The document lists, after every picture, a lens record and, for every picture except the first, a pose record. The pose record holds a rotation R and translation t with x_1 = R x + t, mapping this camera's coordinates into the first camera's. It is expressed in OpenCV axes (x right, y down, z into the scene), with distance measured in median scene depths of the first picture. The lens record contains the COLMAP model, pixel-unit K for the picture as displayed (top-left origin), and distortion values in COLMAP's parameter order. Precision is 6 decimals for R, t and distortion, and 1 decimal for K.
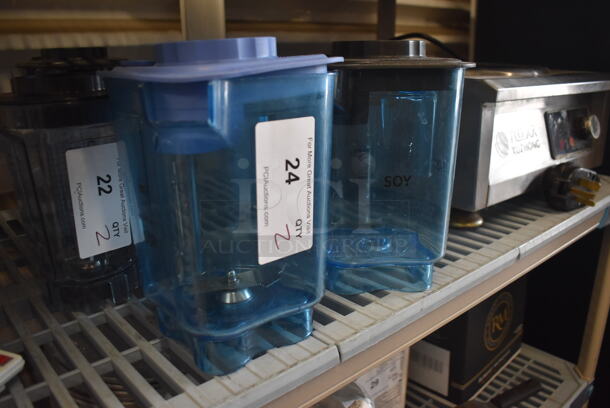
lens RADIAL K [[515.0, 0, 305.0], [0, 515.0, 204.0], [0, 0, 1]] dist [-0.085989, 0.006064]
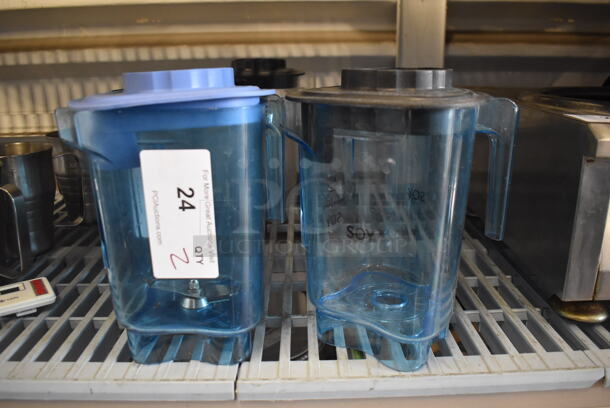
lens RADIAL K [[515.0, 0, 305.0], [0, 515.0, 204.0], [0, 0, 1]] dist [-0.085989, 0.006064]
pose [[0.763273, 0.190569, -0.617331, 0.736218], [-0.189994, 0.979466, 0.067450, -0.156547], [0.617508, 0.065807, 0.783807, 0.310562]]
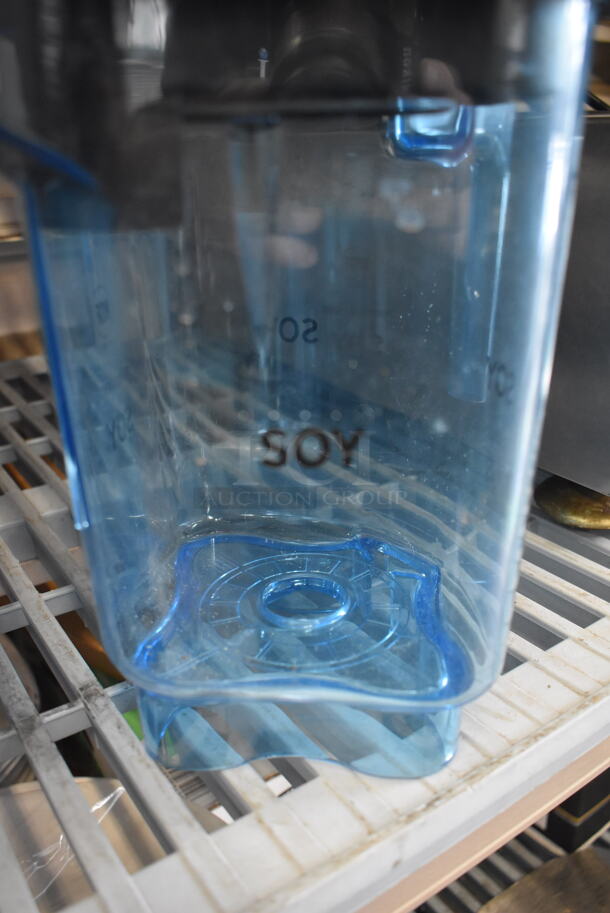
lens RADIAL K [[770.8, 0, 305.0], [0, 770.8, 456.5], [0, 0, 1]] dist [-0.085989, 0.006064]
pose [[0.993335, 0.024991, -0.112518, 0.265589], [-0.013501, 0.994719, 0.101747, -0.108759], [0.114466, -0.099550, 0.988427, 0.684274]]
